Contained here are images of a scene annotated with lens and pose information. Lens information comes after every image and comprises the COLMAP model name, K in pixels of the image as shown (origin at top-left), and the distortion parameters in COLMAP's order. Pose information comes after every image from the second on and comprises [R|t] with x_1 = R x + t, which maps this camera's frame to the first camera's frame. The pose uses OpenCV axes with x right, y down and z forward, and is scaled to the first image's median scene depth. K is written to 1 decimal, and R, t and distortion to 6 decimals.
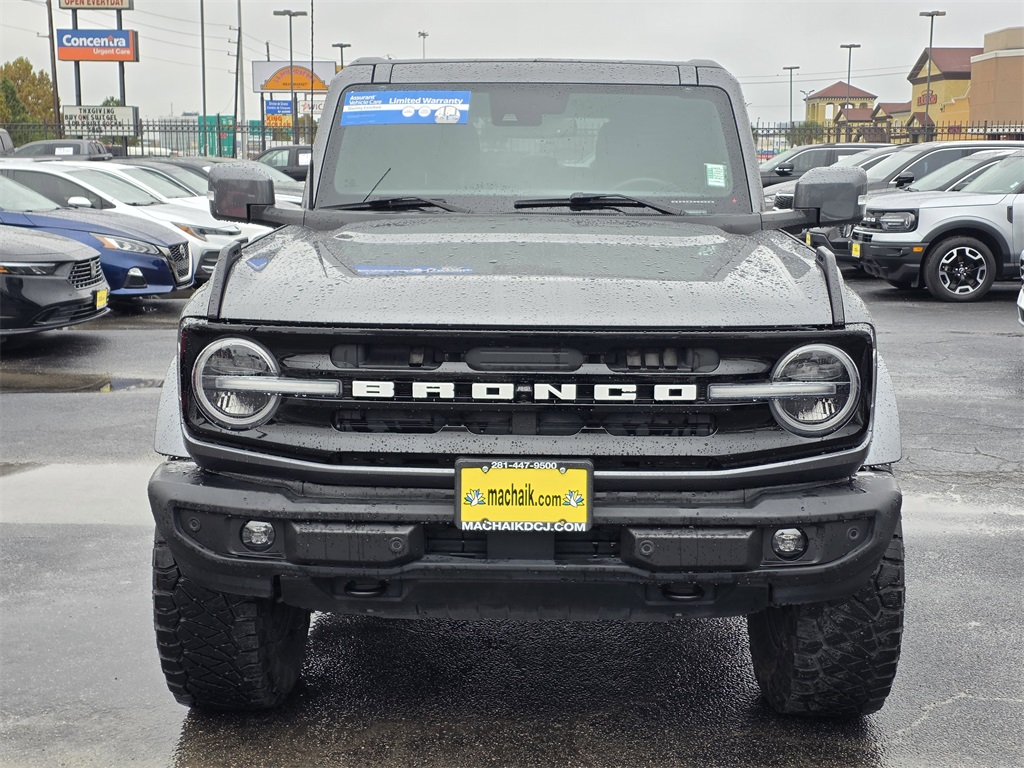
lens RADIAL K [[1434.1, 0, 512.0], [0, 1434.1, 384.0], [0, 0, 1]] dist [0.251176, -0.860093]
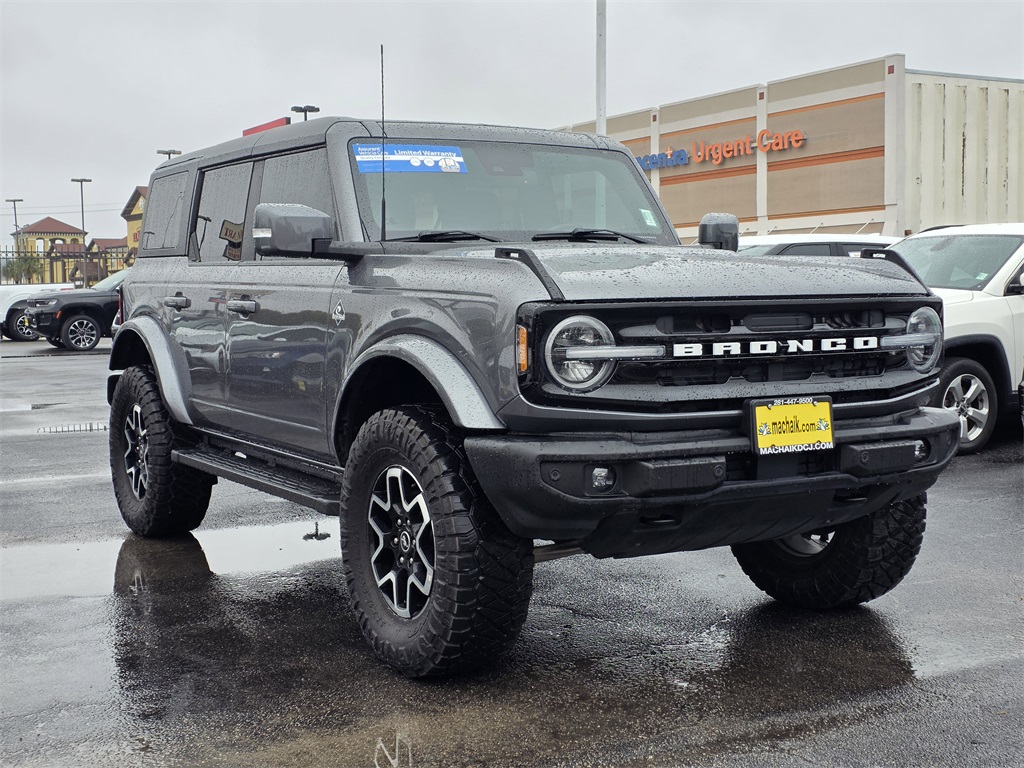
lens RADIAL K [[1434.1, 0, 512.0], [0, 1434.1, 384.0], [0, 0, 1]] dist [0.251176, -0.860093]
pose [[0.839571, -0.050711, 0.540878, -0.909231], [0.103052, 0.992423, -0.066914, 0.101506], [-0.533386, 0.111918, 0.838435, 0.029075]]
